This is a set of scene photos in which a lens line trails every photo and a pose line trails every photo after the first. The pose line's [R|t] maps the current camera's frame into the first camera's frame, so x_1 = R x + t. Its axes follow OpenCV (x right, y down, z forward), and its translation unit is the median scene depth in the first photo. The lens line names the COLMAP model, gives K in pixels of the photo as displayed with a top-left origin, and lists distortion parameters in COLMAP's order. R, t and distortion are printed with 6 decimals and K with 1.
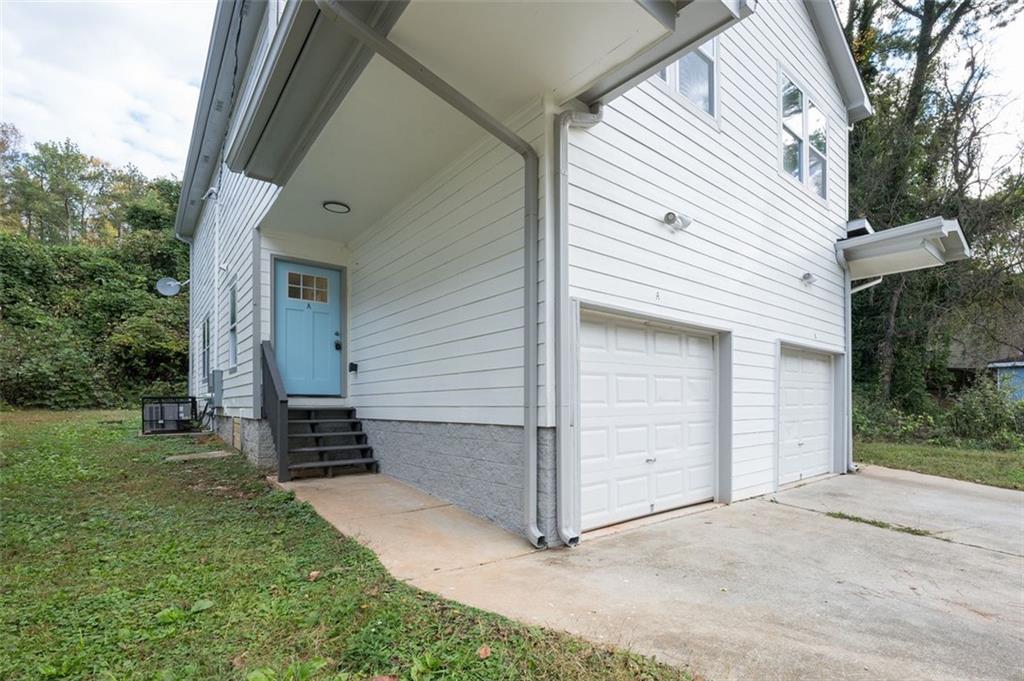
lens RADIAL K [[384.2, 0, 512.2], [0, 384.2, 354.5], [0, 0, 1]] dist [-0.000258, -0.000036]
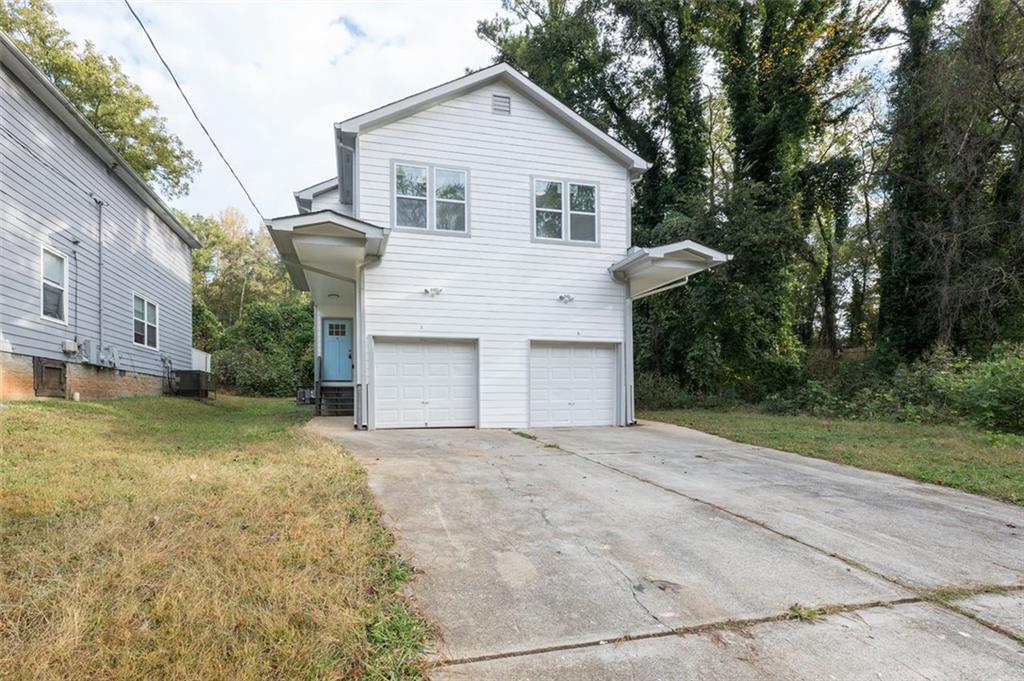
lens RADIAL K [[419.3, 0, 512.0], [0, 419.3, 340.5], [0, 0, 1]] dist [0.001089, 0.000155]
pose [[0.902992, -0.070352, -0.423858, 1.335266], [0.055219, 0.997325, -0.047898, 0.048408], [0.426093, 0.019847, 0.904461, -0.684237]]
